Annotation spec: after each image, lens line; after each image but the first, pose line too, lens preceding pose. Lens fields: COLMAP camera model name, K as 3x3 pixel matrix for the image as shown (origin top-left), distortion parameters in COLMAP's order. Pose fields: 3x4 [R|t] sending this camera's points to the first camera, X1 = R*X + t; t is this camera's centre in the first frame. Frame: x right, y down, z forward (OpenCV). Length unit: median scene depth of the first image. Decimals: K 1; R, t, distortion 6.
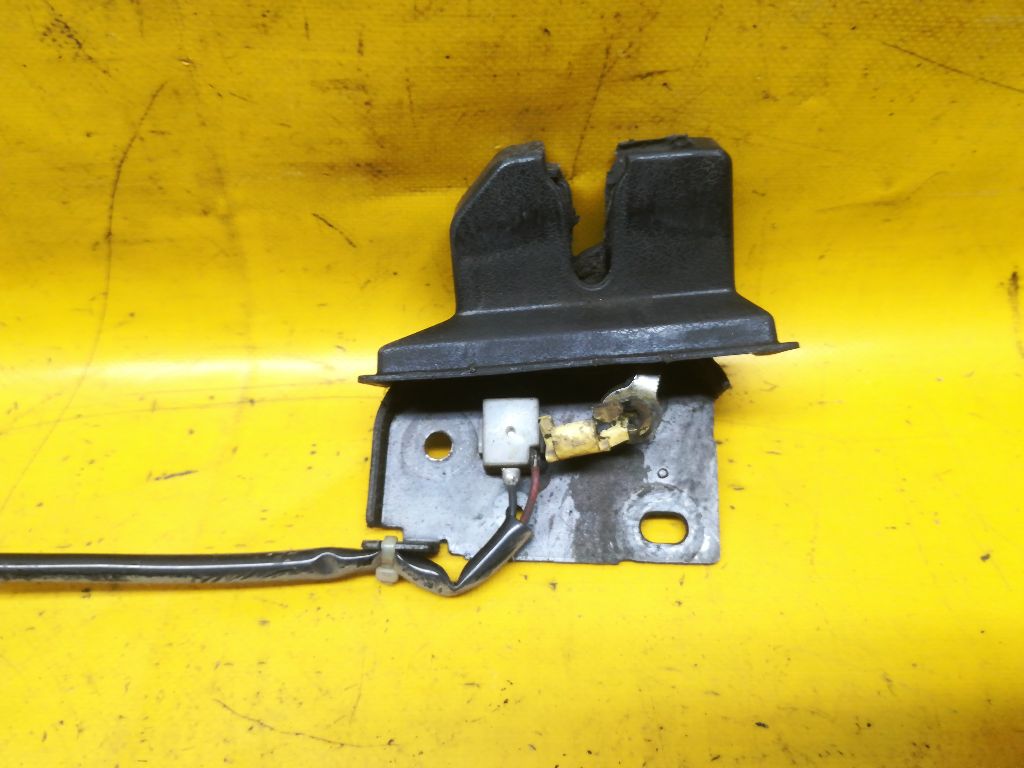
lens RADIAL K [[819.6, 0, 513.0], [0, 819.6, 381.1], [0, 0, 1]] dist [0.000823, -0.040504]
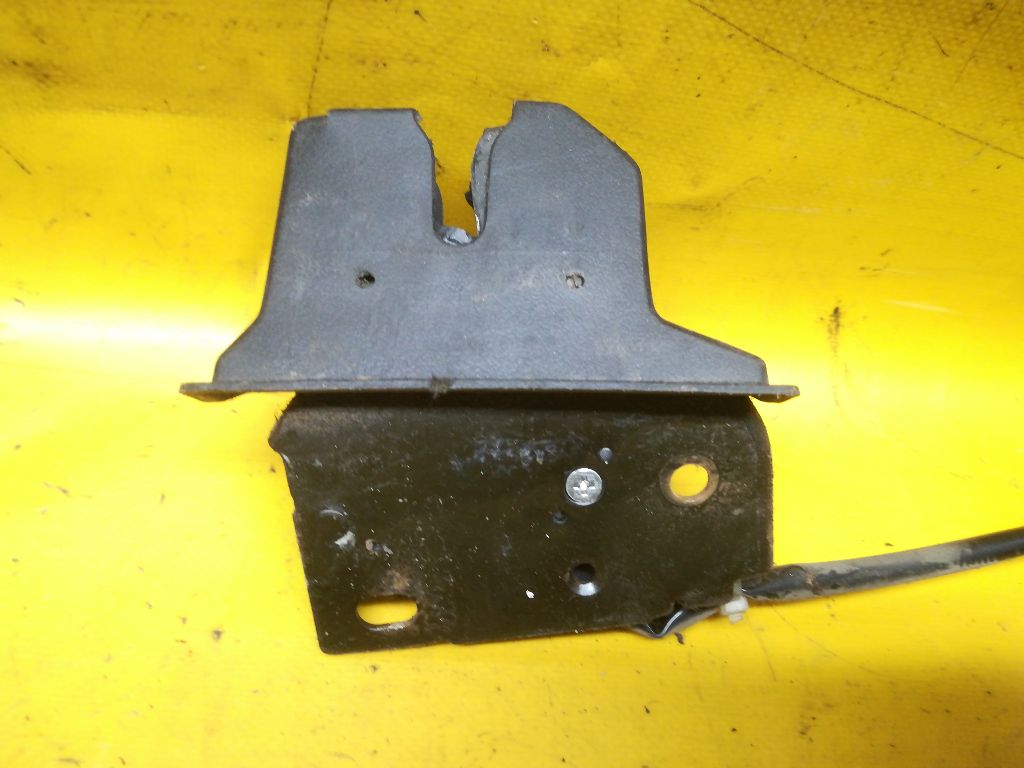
lens RADIAL K [[820.4, 0, 512.0], [0, 820.4, 384.0], [0, 0, 1]] dist [-0.000369, -0.052695]
pose [[0.986898, 0.108876, 0.119077, 0.215030], [-0.111524, 0.993636, 0.015785, -0.033043], [-0.116601, -0.028858, 0.992760, 0.203149]]
